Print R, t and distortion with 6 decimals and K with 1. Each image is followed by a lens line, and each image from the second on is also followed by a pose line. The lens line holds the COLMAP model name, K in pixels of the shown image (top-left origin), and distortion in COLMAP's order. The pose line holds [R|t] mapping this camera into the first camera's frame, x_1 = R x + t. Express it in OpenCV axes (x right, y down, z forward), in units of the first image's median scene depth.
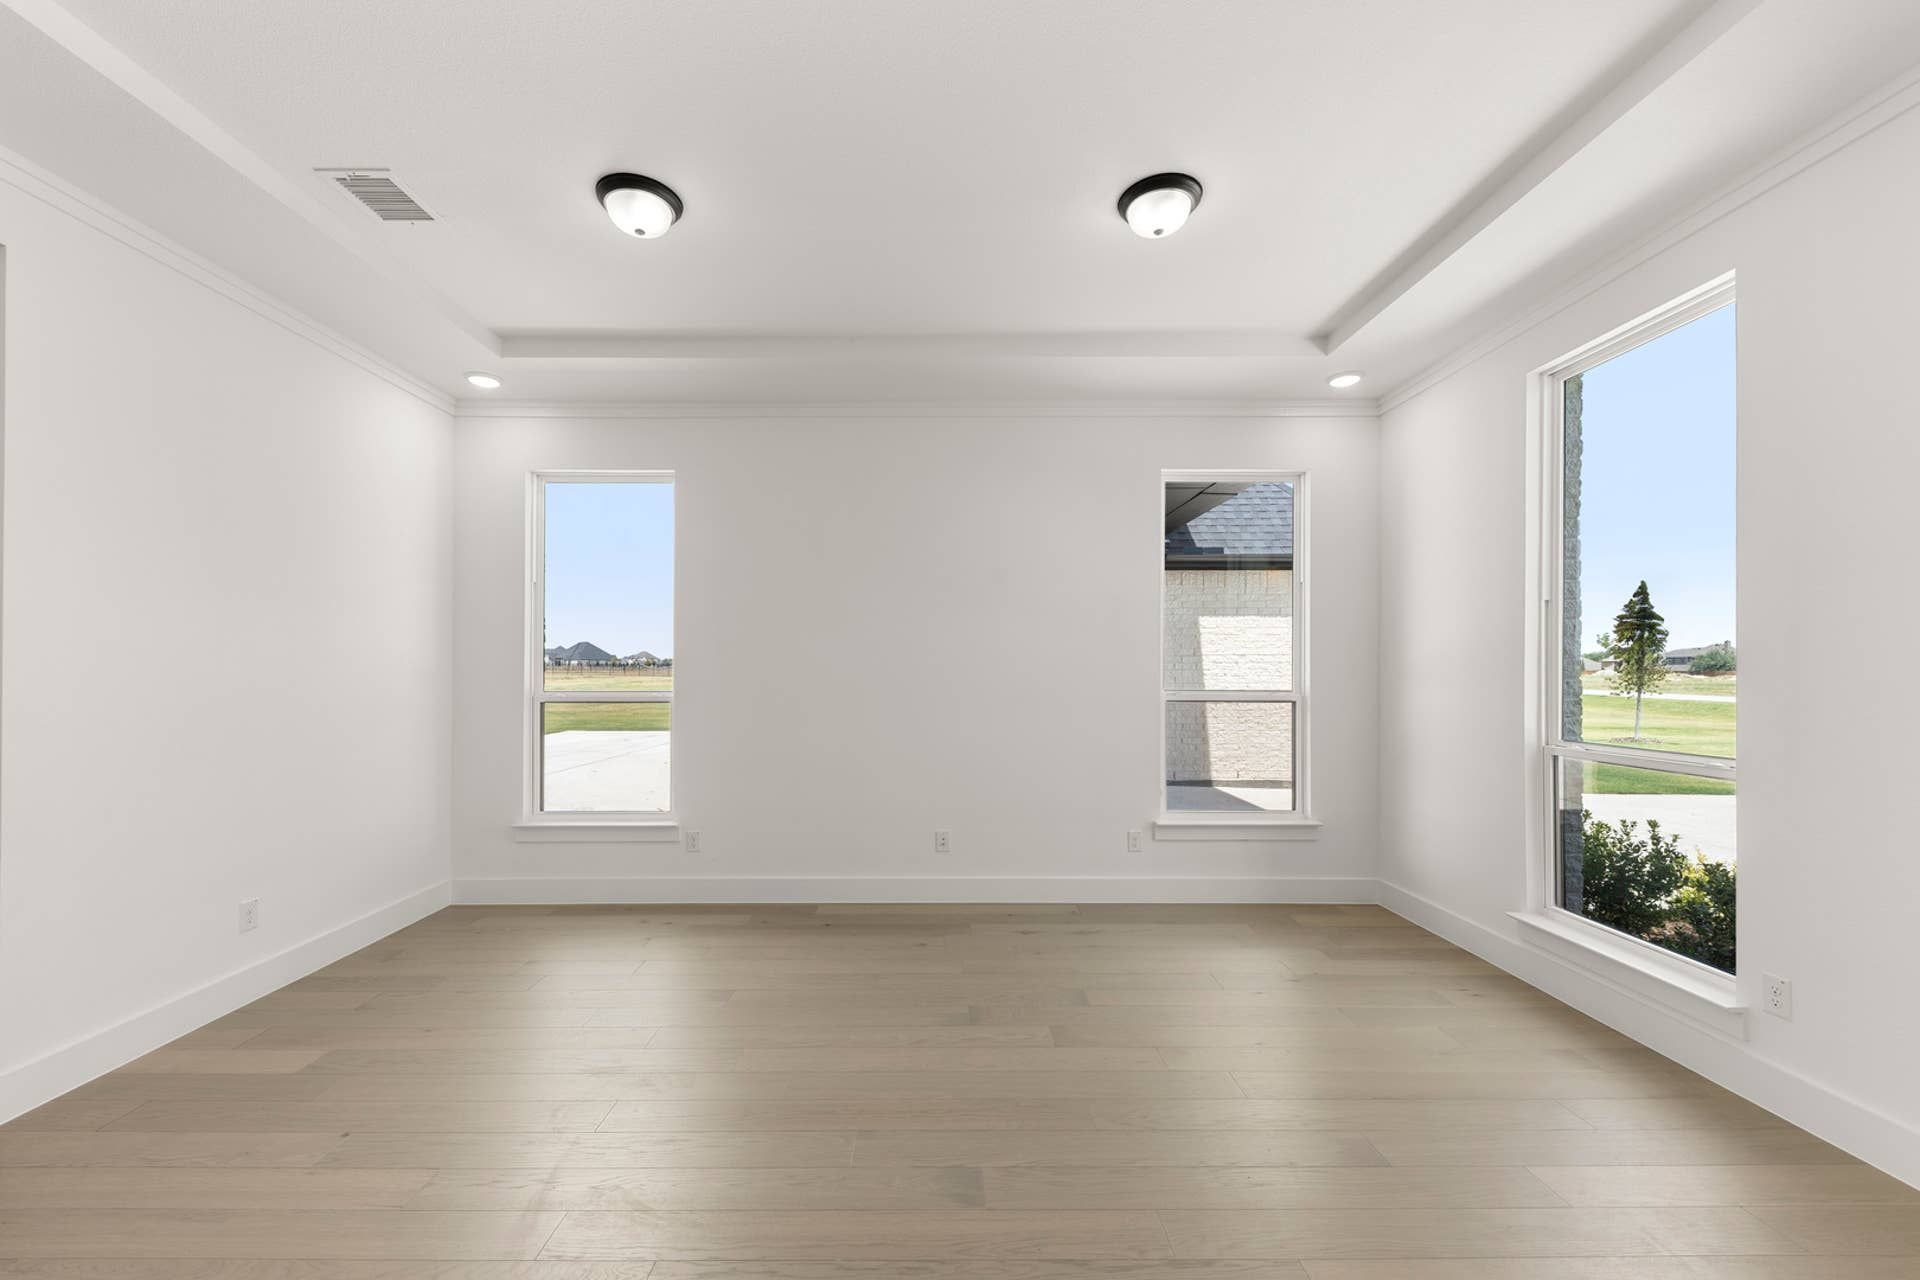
lens RADIAL K [[759.9, 0, 957.2], [0, 759.9, 670.2], [0, 0, 1]] dist [0.003124, 0.000410]
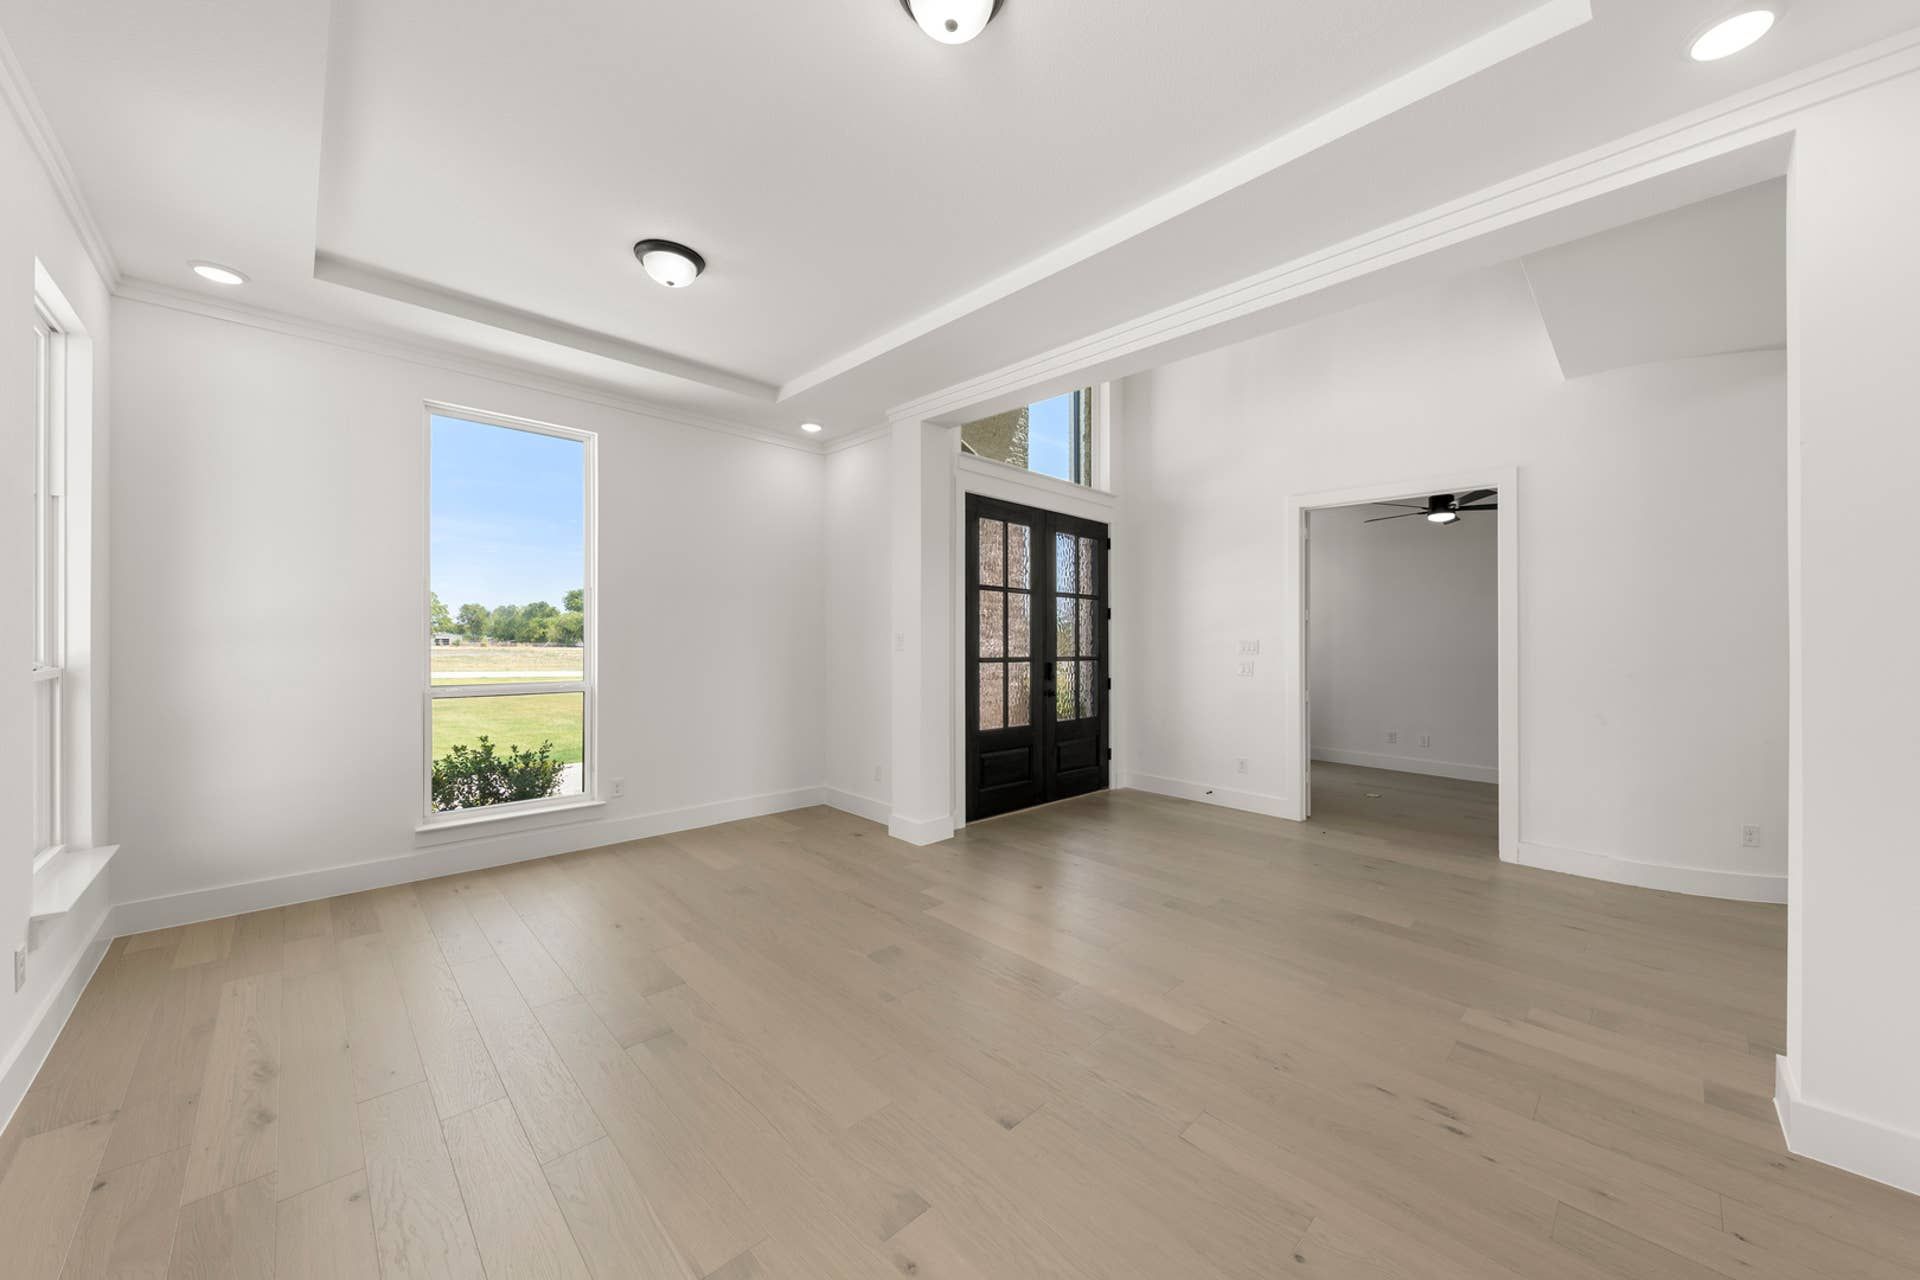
lens RADIAL K [[740.1, 0, 954.3], [0, 740.1, 643.2], [0, 0, 1]] dist [0.002896, 0.000378]
pose [[-0.686476, -0.011002, 0.727069, -0.760353], [-0.005333, 0.999935, 0.010095, -0.002118], [-0.727133, 0.003053, -0.686490, 1.215031]]
